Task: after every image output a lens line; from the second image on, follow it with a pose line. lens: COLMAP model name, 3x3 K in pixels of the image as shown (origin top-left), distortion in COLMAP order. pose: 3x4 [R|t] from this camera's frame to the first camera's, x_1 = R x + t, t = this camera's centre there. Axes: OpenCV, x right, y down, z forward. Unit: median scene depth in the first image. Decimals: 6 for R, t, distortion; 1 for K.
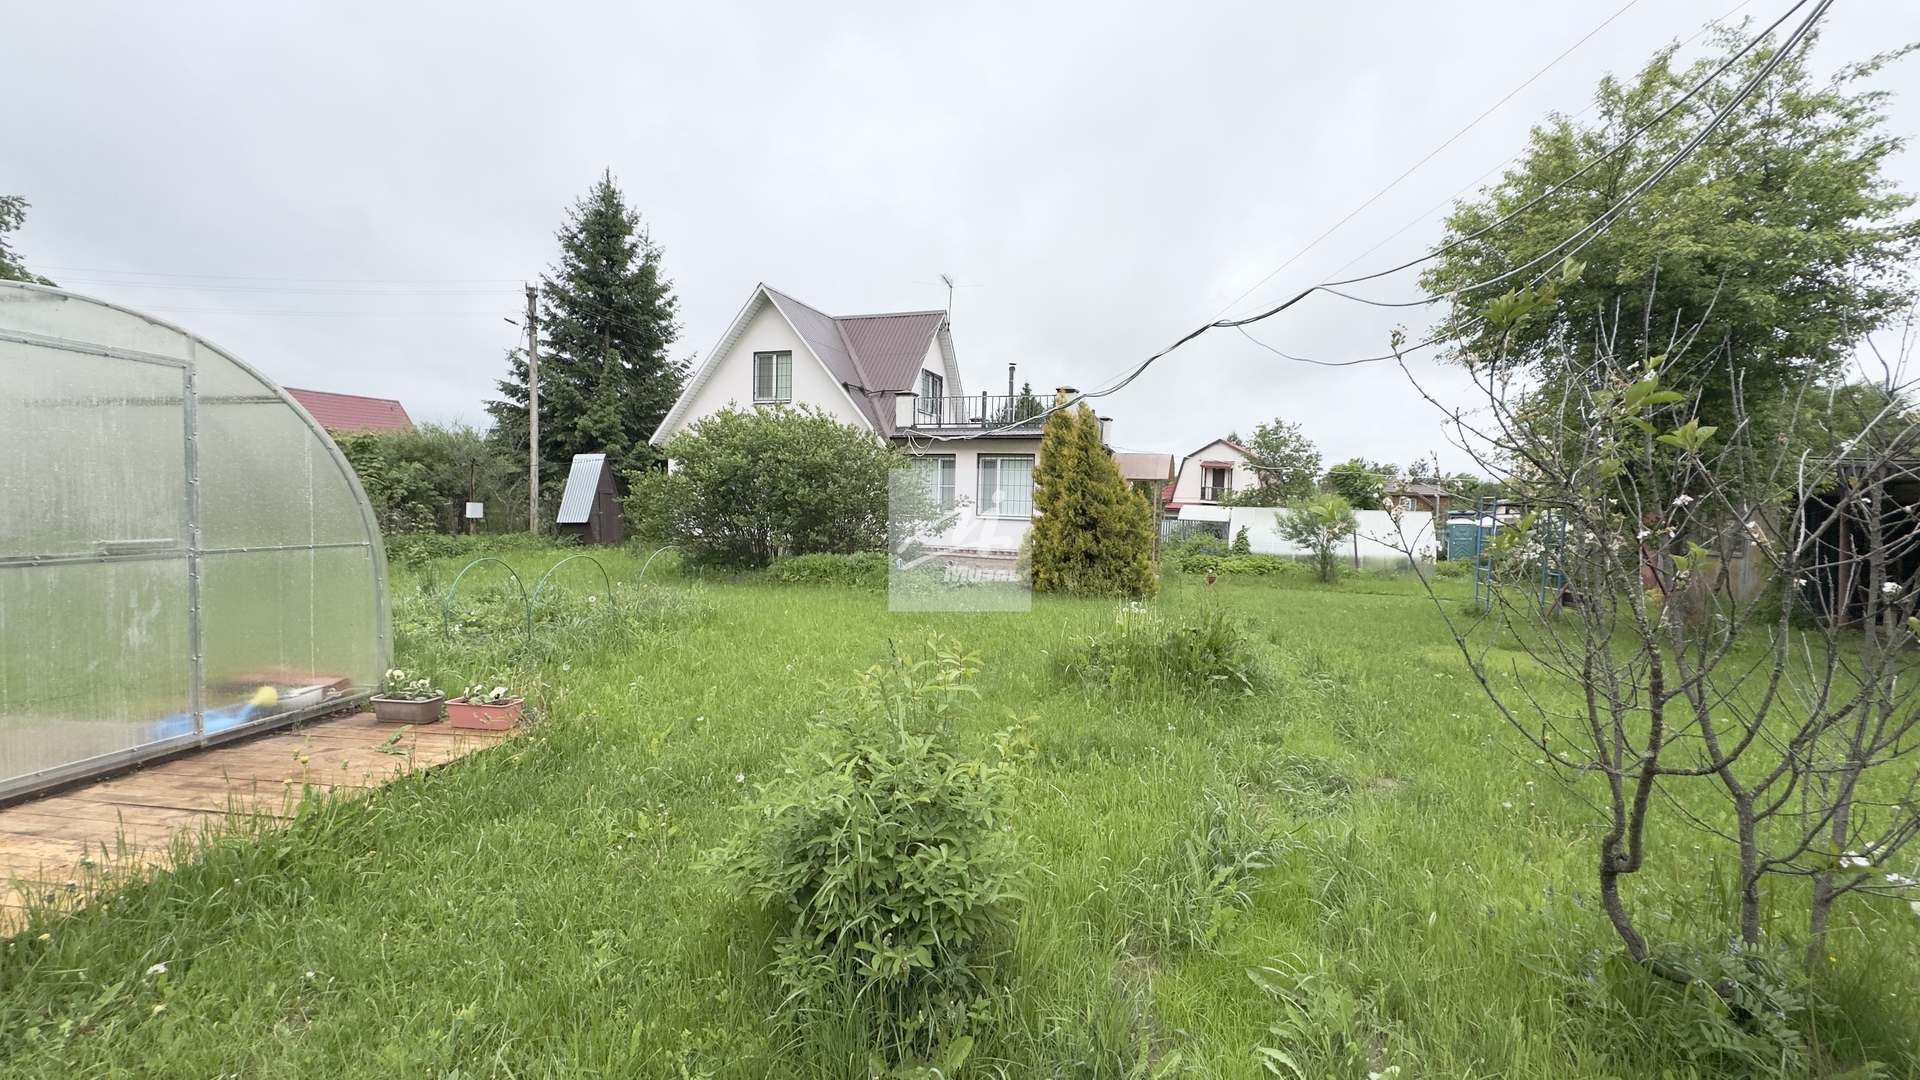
lens RADIAL K [[754.8, 0, 963.9], [0, 754.8, 542.2], [0, 0, 1]] dist [-0.000281, -0.000039]
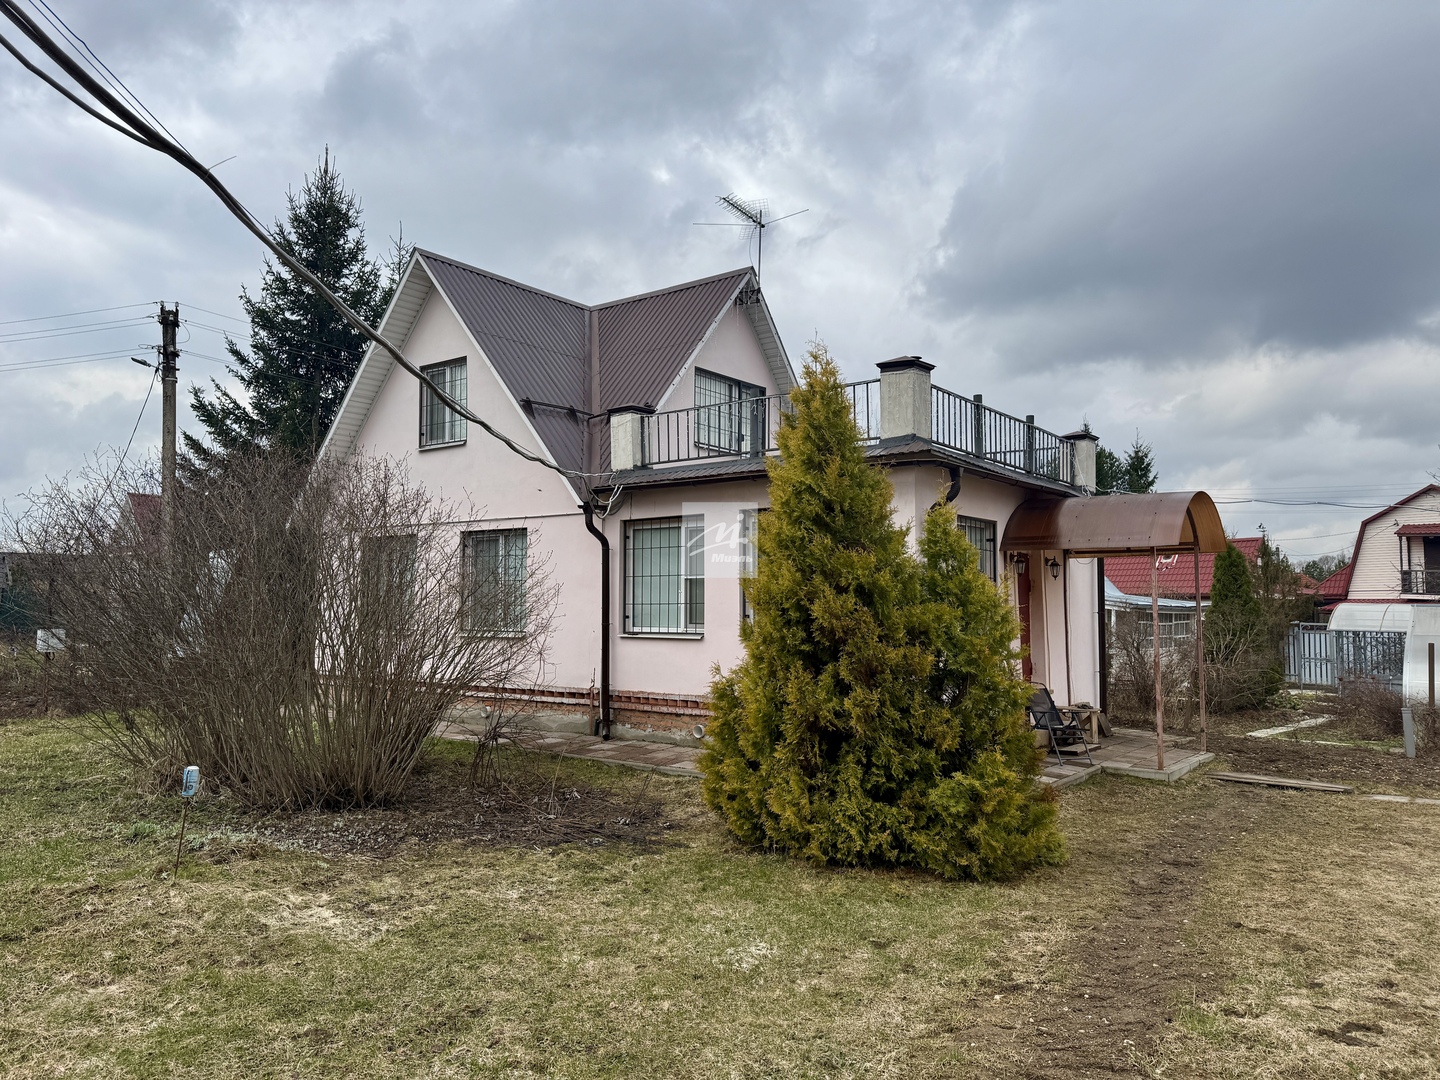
lens RADIAL K [[1007.9, 0, 720.0], [0, 1007.9, 540.0], [0, 0, 1]] dist [0.020683, -0.001617]
pose [[0.947184, -0.044490, -0.317591, 0.194350], [0.005147, 0.992312, -0.123658, -0.014086], [0.320650, 0.115492, 0.940130, 0.332517]]
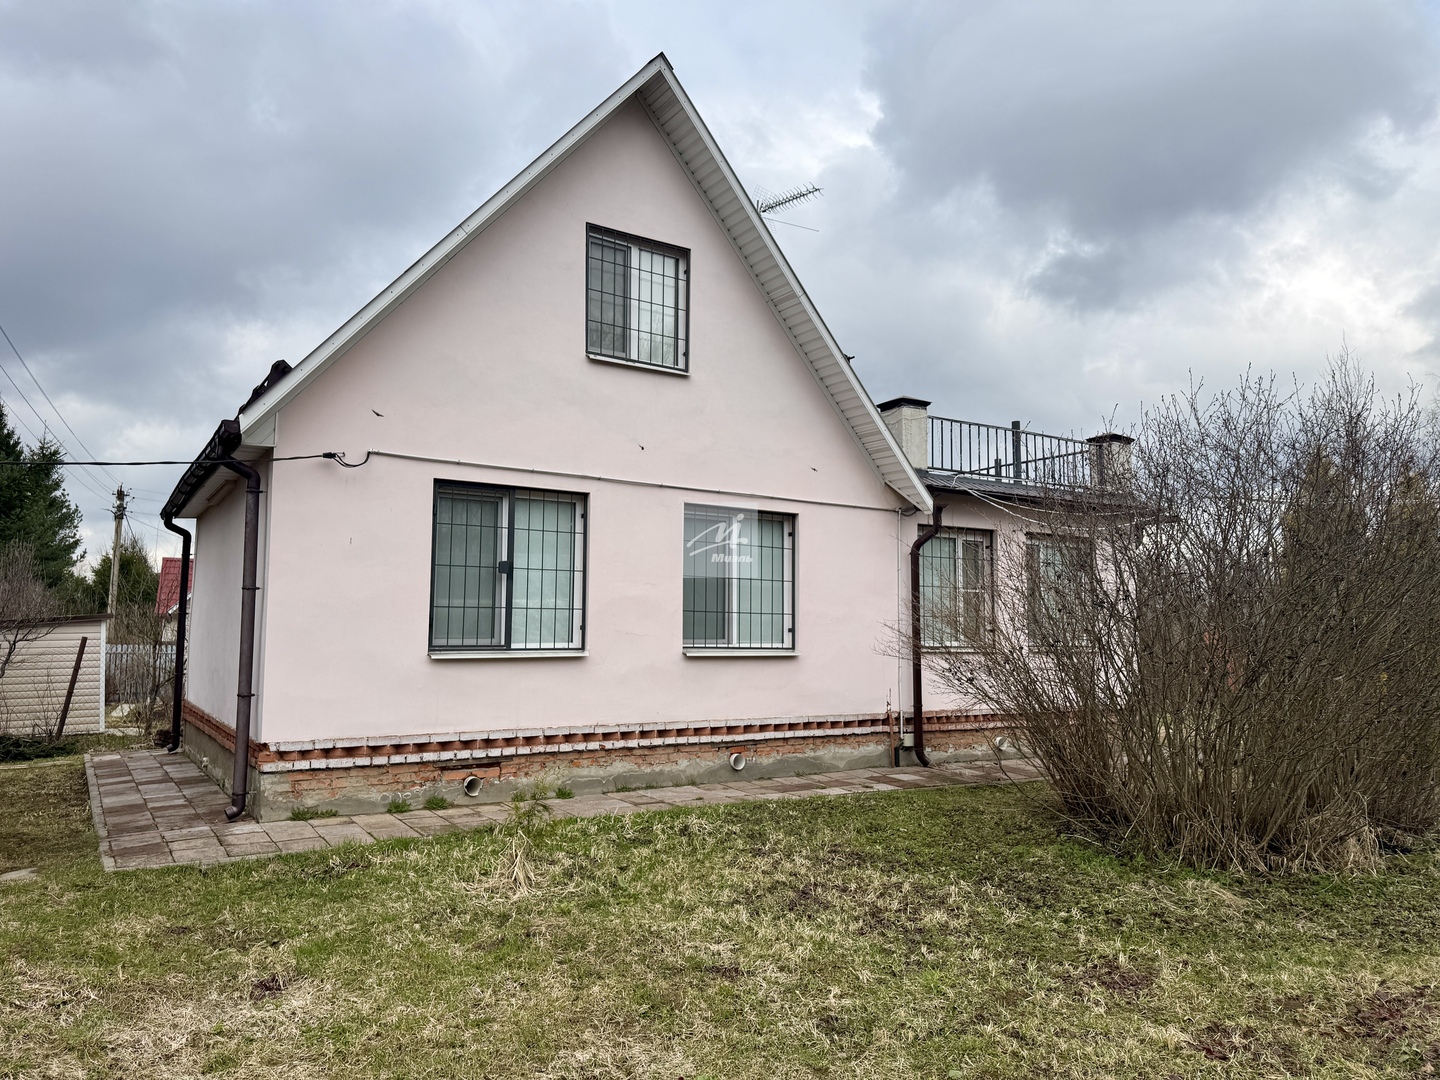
lens RADIAL K [[1007.9, 0, 720.0], [0, 1007.9, 540.0], [0, 0, 1]] dist [0.020683, -0.001617]
pose [[0.625419, 0.055478, 0.778315, -0.615963], [0.040440, 0.993824, -0.103335, -0.041800], [-0.779241, 0.096102, 0.619313, 0.653682]]
